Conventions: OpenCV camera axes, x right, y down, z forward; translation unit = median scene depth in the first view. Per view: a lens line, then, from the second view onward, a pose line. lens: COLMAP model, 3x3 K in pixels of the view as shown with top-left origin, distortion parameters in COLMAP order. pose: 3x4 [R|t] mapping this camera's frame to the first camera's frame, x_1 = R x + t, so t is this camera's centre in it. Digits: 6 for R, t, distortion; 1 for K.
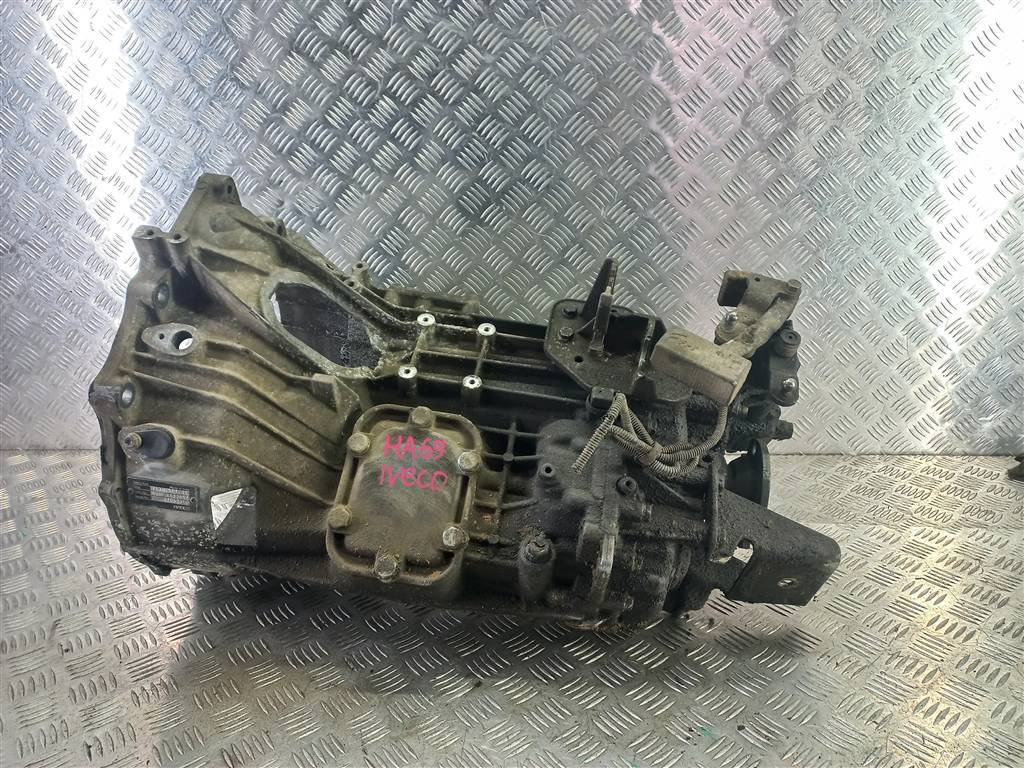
lens RADIAL K [[745.1, 0, 512.3], [0, 745.1, 391.1], [0, 0, 1]] dist [0.016179, 0.010046]
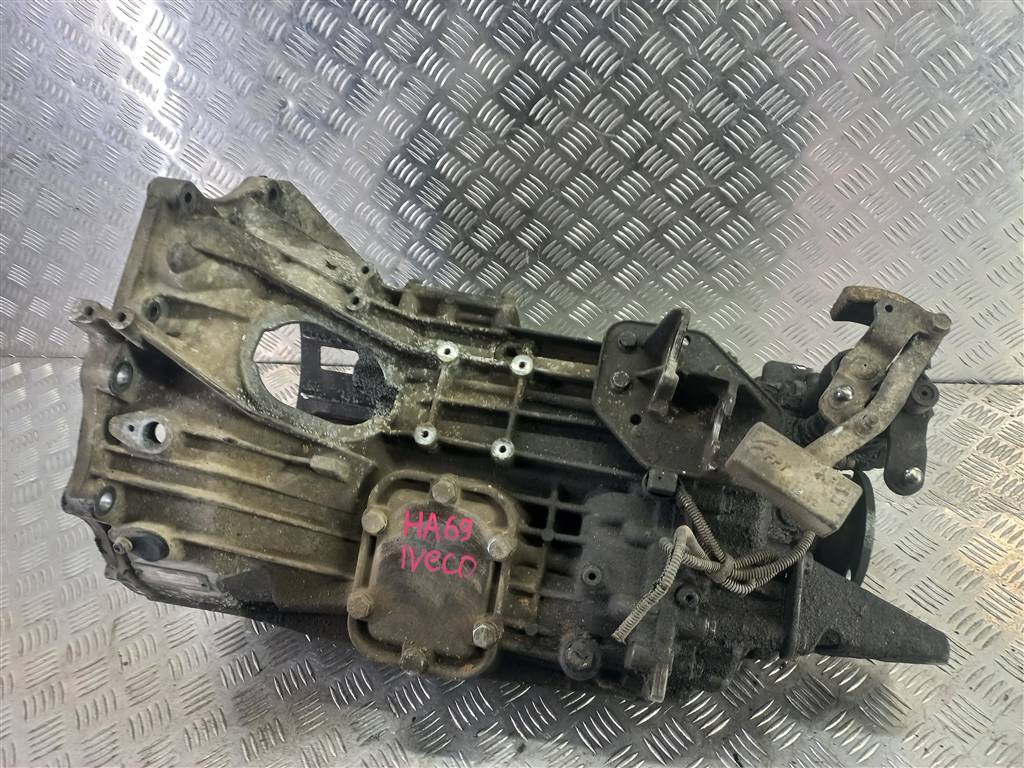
lens RADIAL K [[745.1, 0, 506.2], [0, 745.1, 391.1], [0, 0, 1]] dist [0.016179, 0.010046]
pose [[0.991398, 0.005140, -0.130780, 0.055605], [0.041100, 0.936454, 0.348373, -0.351520], [0.124260, -0.350751, 0.928188, 0.255753]]
